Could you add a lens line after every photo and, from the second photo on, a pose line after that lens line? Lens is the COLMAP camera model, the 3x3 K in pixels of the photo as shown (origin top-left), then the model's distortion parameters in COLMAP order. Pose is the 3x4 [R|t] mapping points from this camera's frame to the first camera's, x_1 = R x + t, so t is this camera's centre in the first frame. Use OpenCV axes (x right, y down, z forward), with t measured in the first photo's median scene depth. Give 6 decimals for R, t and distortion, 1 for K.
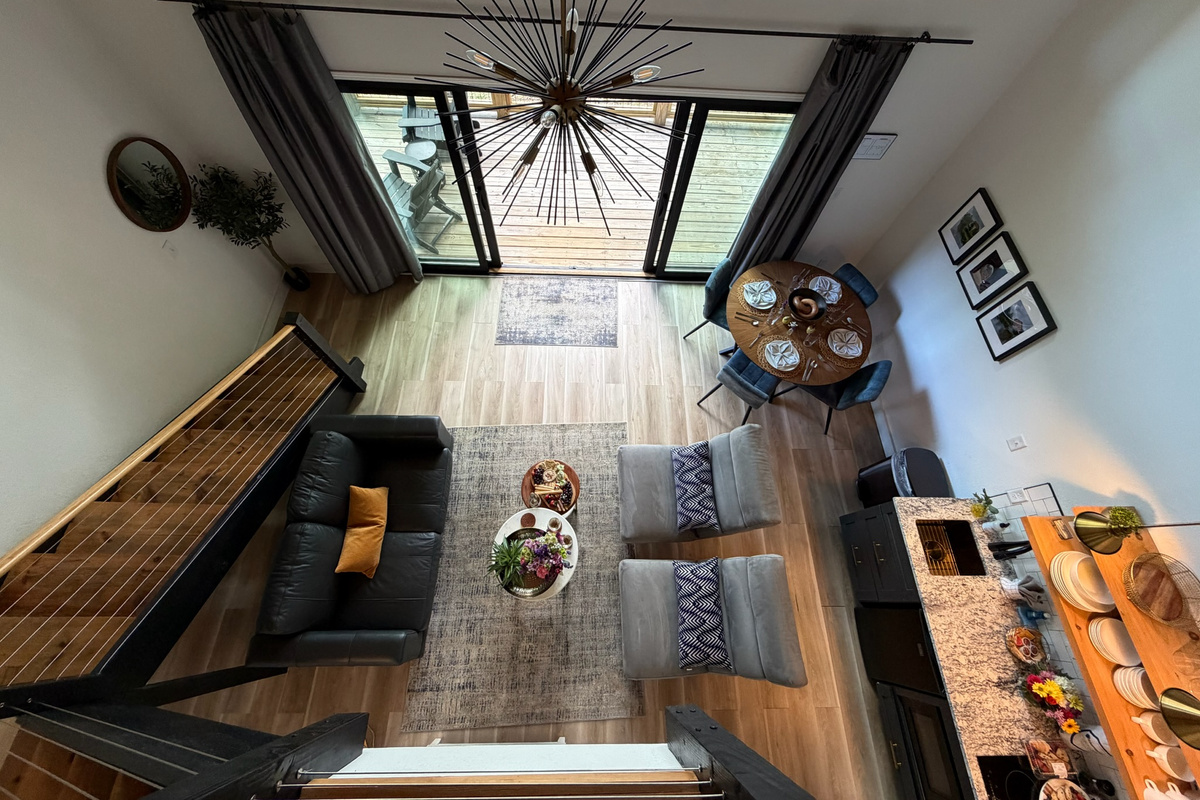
lens RADIAL K [[474.3, 0, 602.6], [0, 474.3, 371.0], [0, 0, 1]] dist [-0.001233, -0.000646]
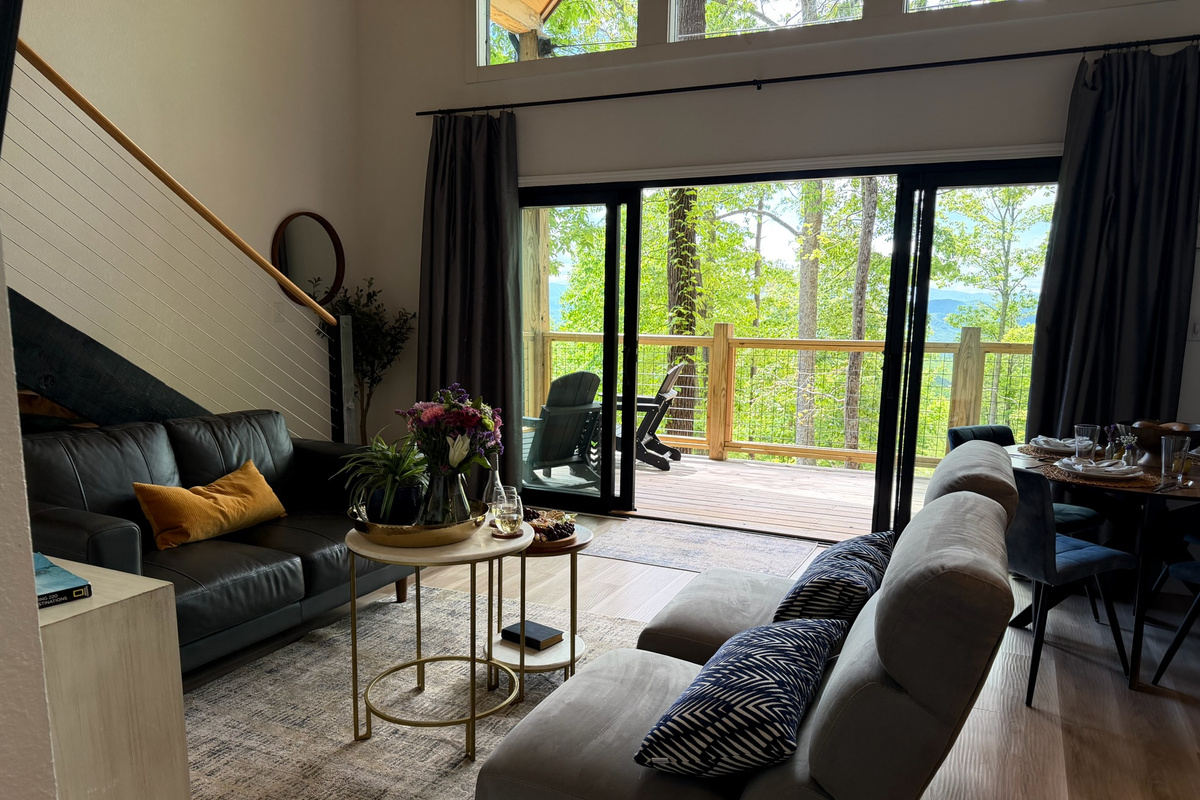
lens RADIAL K [[811.7, 0, 600.0], [0, 811.7, 400.0], [0, 0, 1]] dist [0.003401, 0.000400]
pose [[0.904533, 0.049455, -0.423526, 0.278221], [-0.370031, 0.584609, -0.722017, 0.689791], [0.211889, 0.809806, 0.547099, 0.407776]]
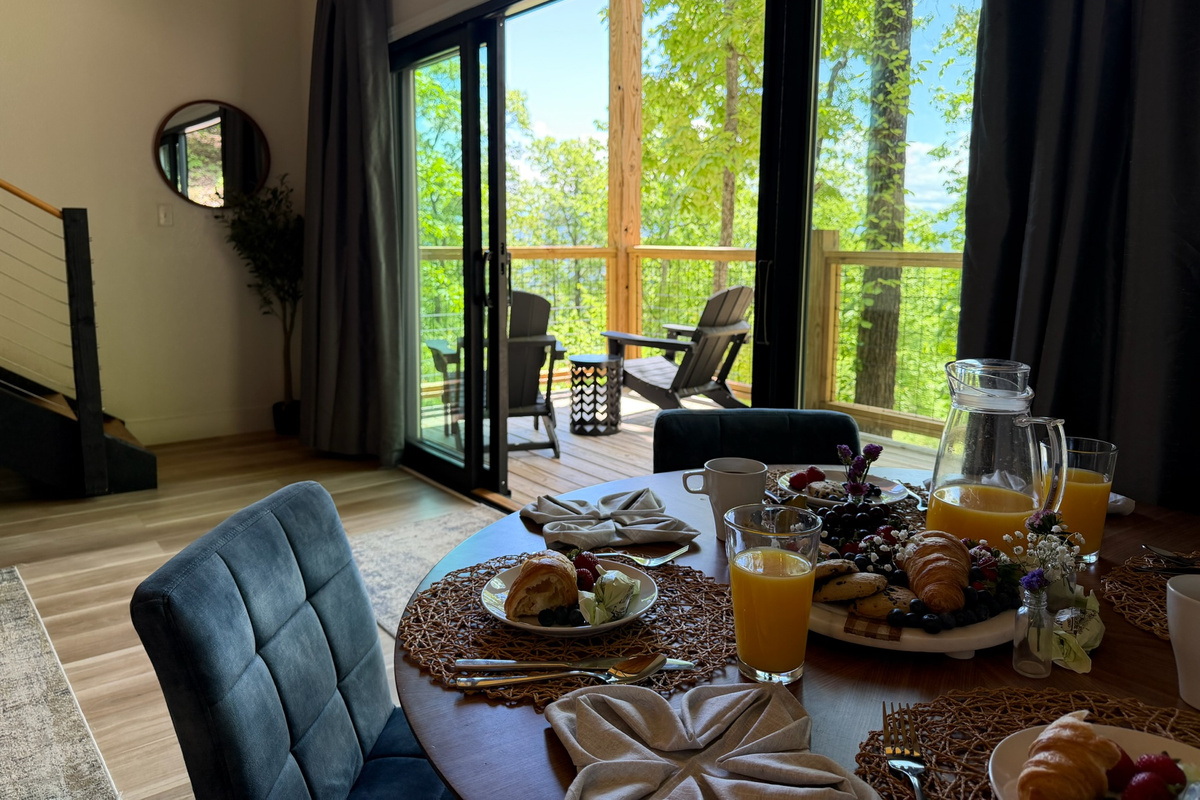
lens RADIAL K [[811.7, 0, 600.0], [0, 811.7, 400.0], [0, 0, 1]] dist [0.003401, 0.000400]
pose [[0.608736, 0.144373, -0.780127, 0.599338], [-0.682080, 0.597469, -0.421660, 0.028228], [0.405226, 0.788788, 0.462175, 0.855313]]
